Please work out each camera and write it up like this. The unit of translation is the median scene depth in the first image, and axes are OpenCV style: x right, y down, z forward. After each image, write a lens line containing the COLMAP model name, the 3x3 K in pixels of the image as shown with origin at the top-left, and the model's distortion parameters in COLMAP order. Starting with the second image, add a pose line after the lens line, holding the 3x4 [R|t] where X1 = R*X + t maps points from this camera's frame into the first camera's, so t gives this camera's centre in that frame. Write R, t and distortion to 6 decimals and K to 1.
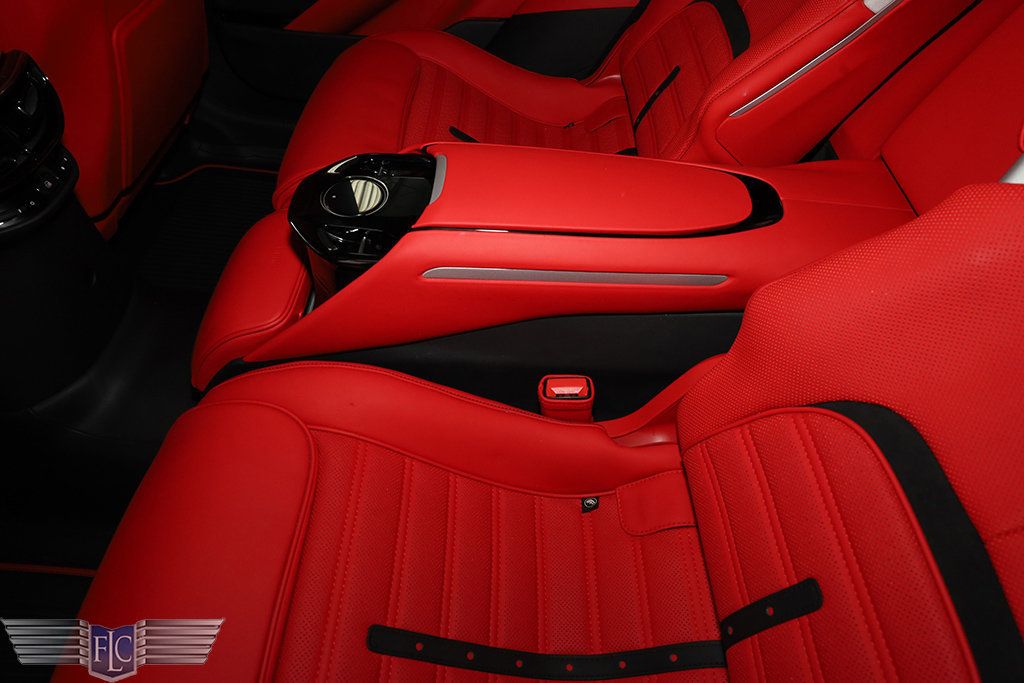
lens RADIAL K [[627.8, 0, 512.0], [0, 627.8, 341.5], [0, 0, 1]] dist [0.005208, 0.000600]
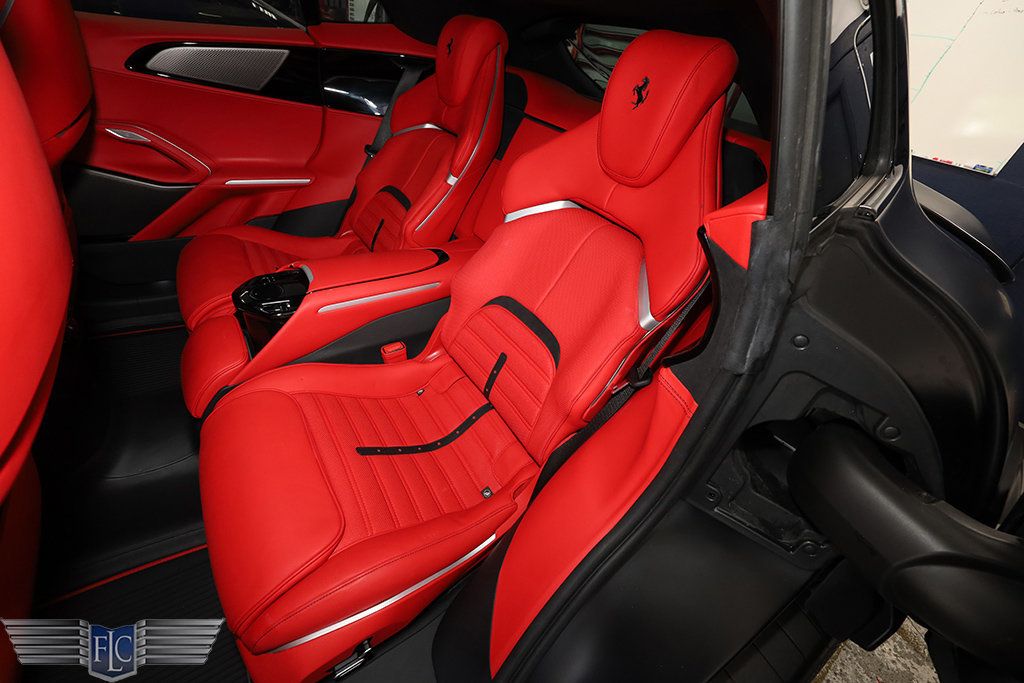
lens RADIAL K [[431.9, 0, 512.0], [0, 431.9, 341.5], [0, 0, 1]] dist [-0.001178, -0.000144]
pose [[0.815458, -0.294676, 0.498191, -0.305990], [0.376057, 0.924025, -0.068989, 0.292660], [-0.440012, 0.243606, 0.864318, -0.509556]]
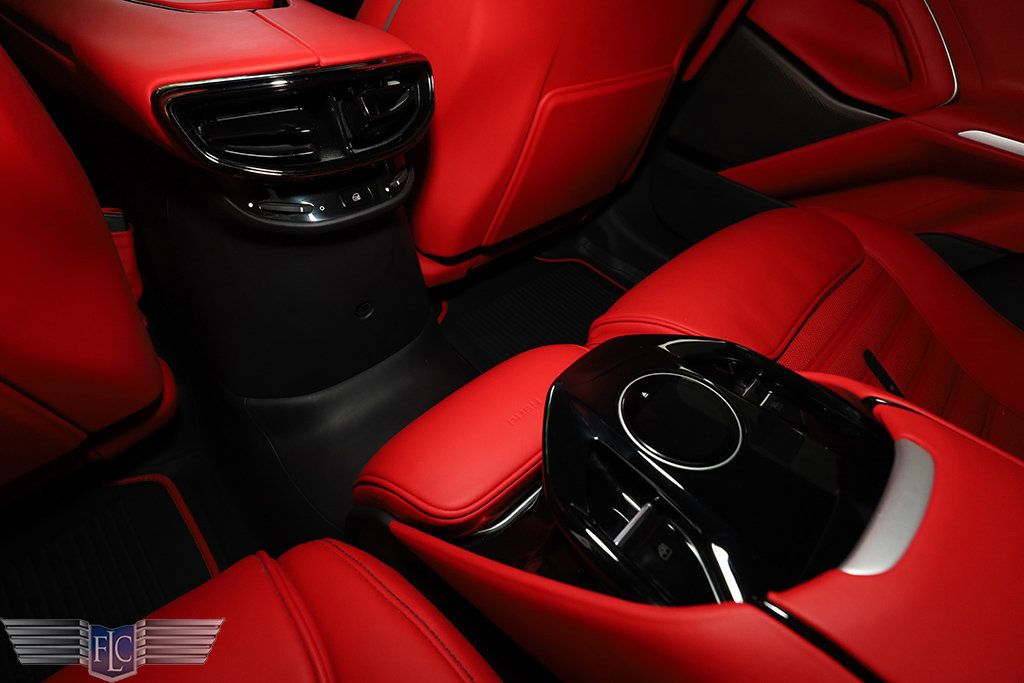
lens RADIAL K [[473.3, 0, 512.0], [0, 473.3, 341.5], [0, 0, 1]] dist [0.041048, 0.000176]
pose [[0.724959, 0.485113, -0.488978, -0.158411], [-0.557950, 0.829865, -0.003911, -0.165164], [0.403889, 0.275661, 0.872287, 0.471921]]
